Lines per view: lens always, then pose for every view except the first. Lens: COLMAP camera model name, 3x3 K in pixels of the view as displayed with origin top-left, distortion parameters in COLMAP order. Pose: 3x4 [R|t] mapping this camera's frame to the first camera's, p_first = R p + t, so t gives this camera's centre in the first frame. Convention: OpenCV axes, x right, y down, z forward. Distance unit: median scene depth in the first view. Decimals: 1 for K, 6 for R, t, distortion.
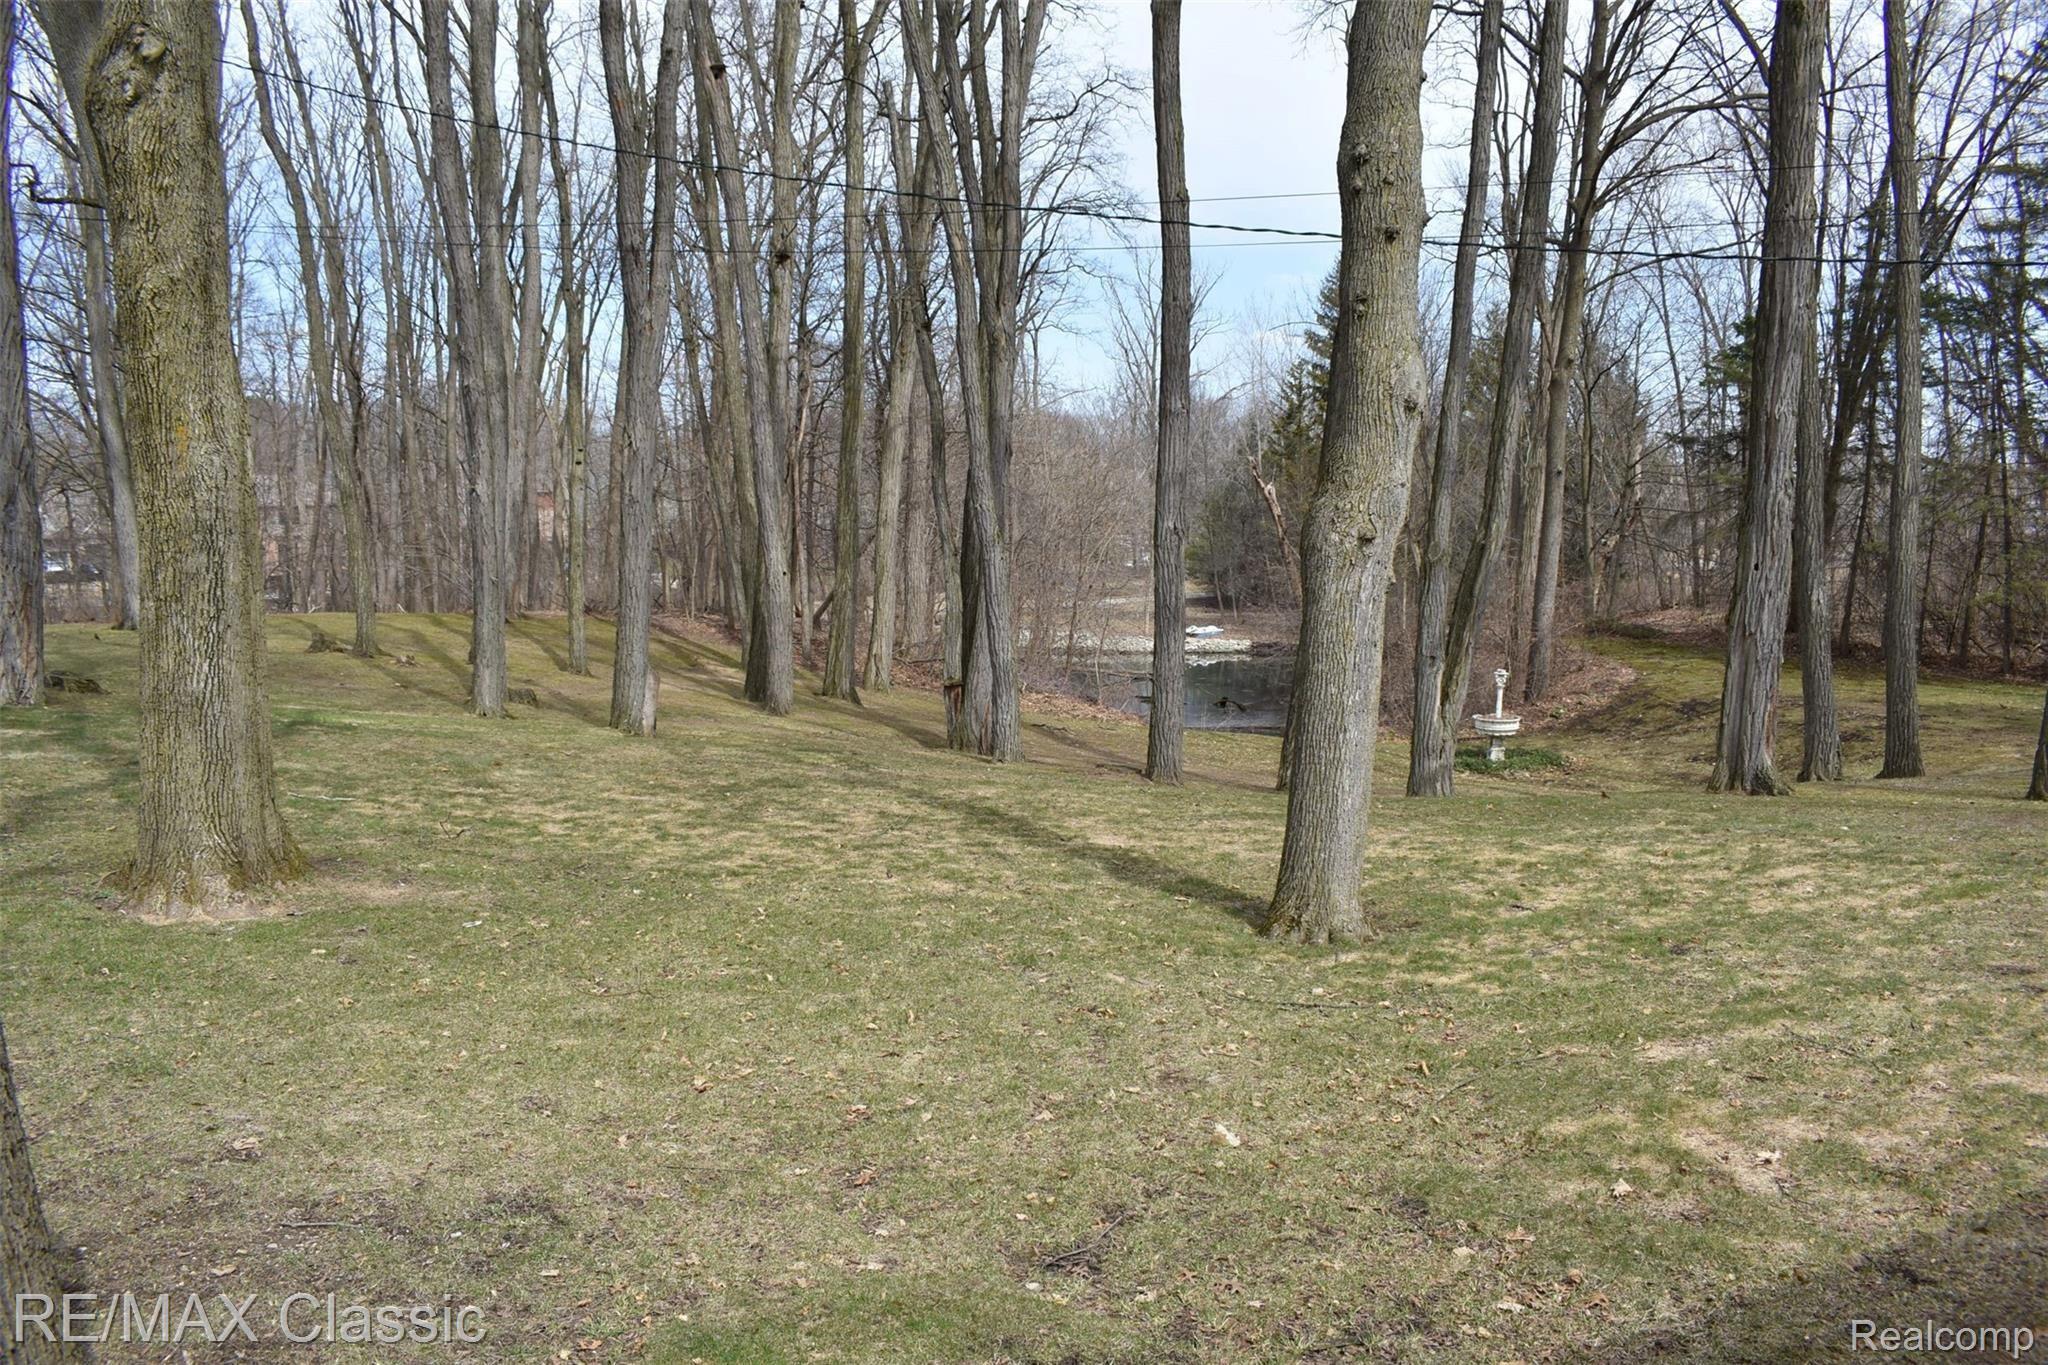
lens RADIAL K [[1612.5, 0, 1017.6], [0, 1612.5, 689.2], [0, 0, 1]] dist [-0.087588, 0.013095]
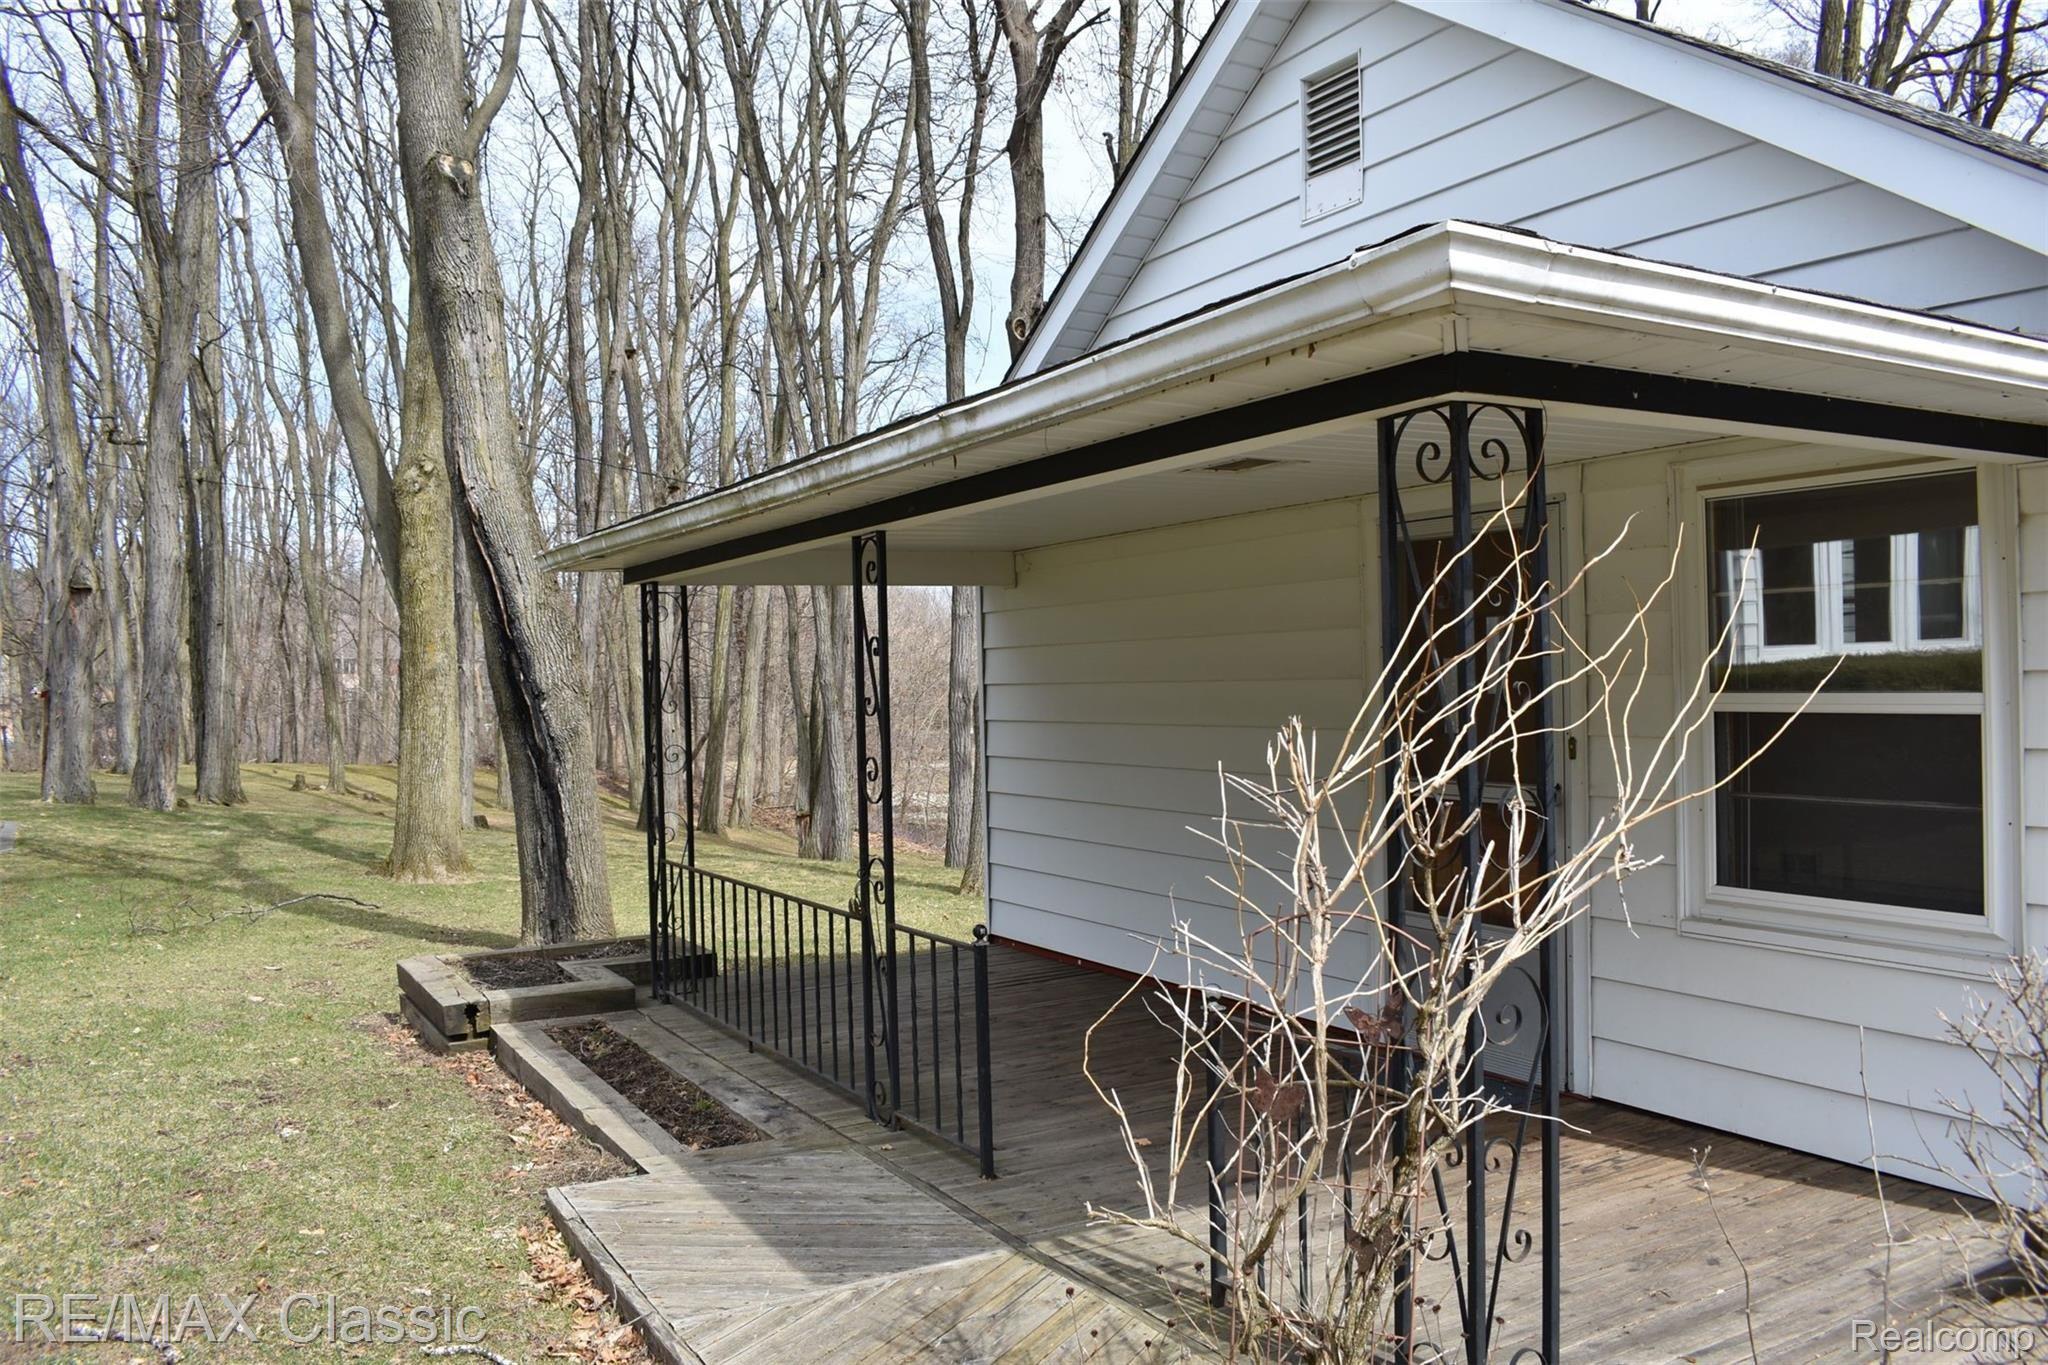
lens RADIAL K [[1612.5, 0, 1017.3], [0, 1612.5, 690.8], [0, 0, 1]] dist [-0.087588, 0.013095]
pose [[0.995580, 0.003993, 0.093835, 0.011669], [0.005709, 0.994675, -0.102901, 0.035113], [-0.093746, 0.102982, 0.990256, -0.354942]]
